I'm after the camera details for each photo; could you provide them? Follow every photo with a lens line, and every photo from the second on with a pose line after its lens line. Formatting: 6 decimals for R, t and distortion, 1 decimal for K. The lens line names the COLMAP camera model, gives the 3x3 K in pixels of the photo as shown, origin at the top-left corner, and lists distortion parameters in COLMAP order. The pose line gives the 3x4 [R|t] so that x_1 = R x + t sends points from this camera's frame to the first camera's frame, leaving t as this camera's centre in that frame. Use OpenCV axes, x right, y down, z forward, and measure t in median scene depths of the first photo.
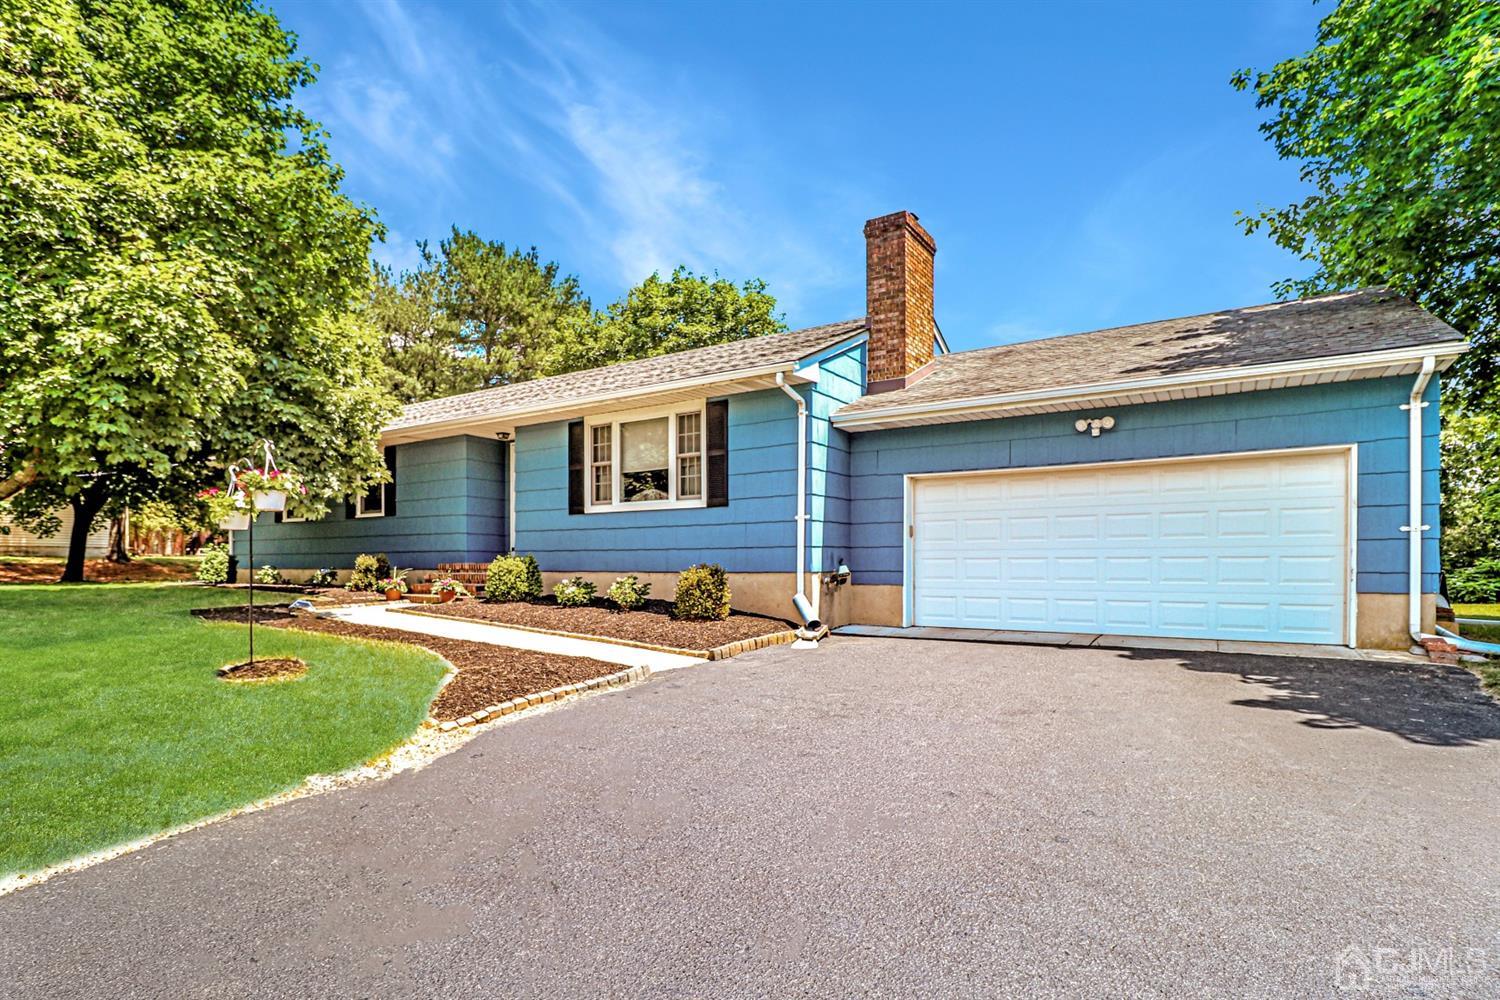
lens RADIAL K [[711.0, 0, 734.7], [0, 711.0, 469.6], [0, 0, 1]] dist [0.000532, -0.012679]
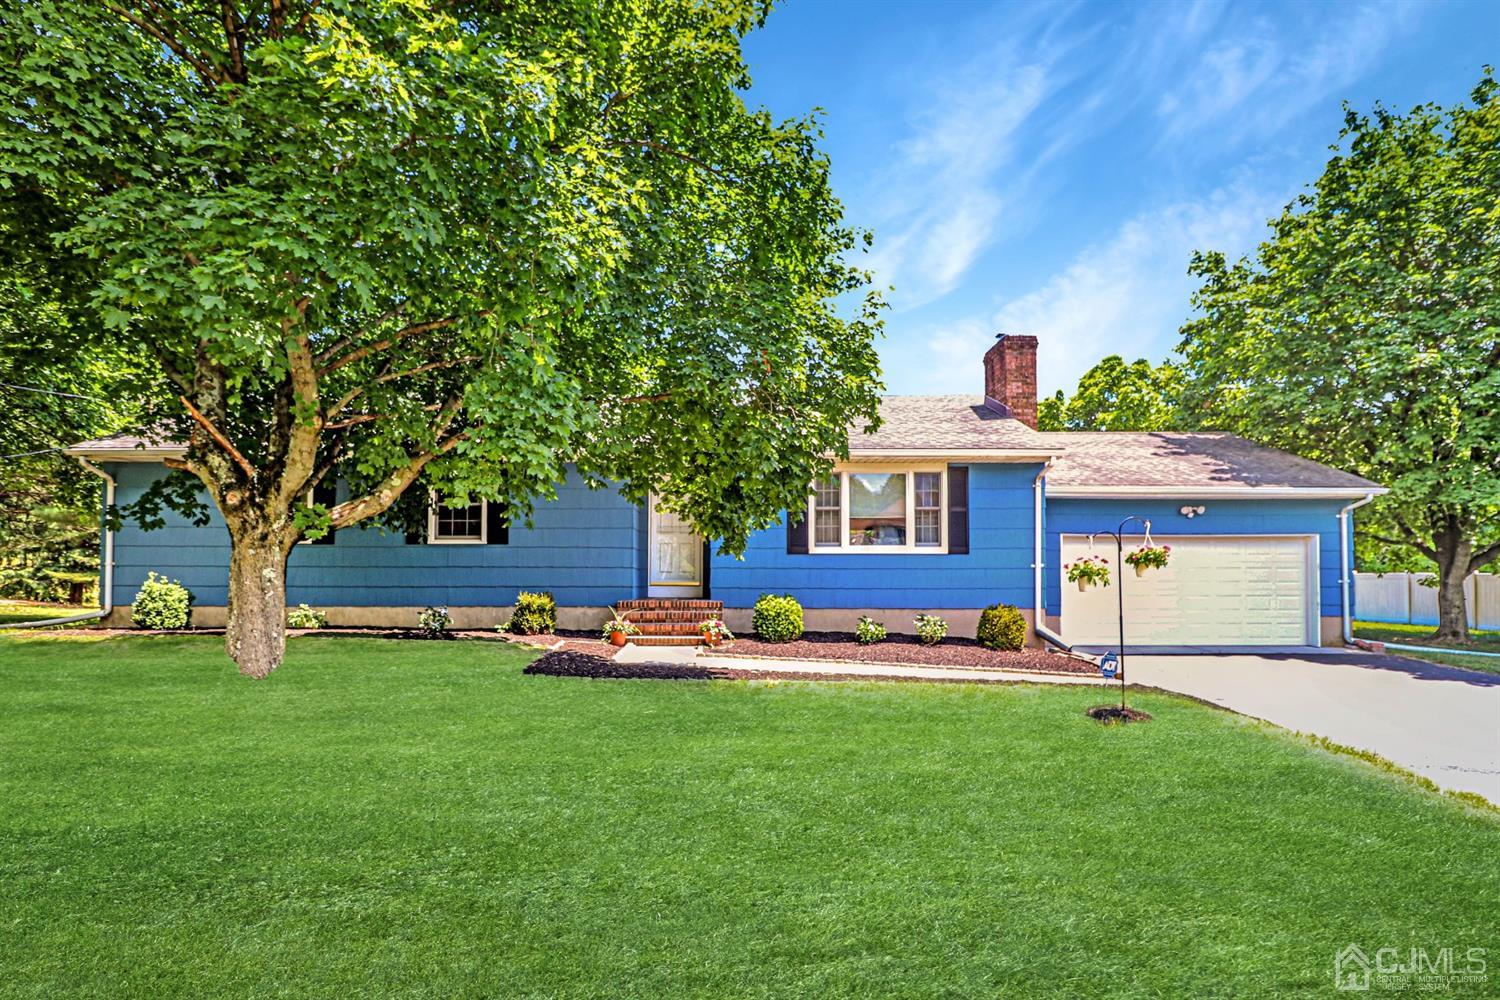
lens RADIAL K [[711.0, 0, 734.7], [0, 711.0, 469.6], [0, 0, 1]] dist [0.000532, -0.012679]
pose [[0.851930, 0.083499, 0.516956, -0.941614], [-0.070888, 0.996507, -0.044134, -0.009867], [-0.518836, 0.000953, 0.854873, 0.158735]]
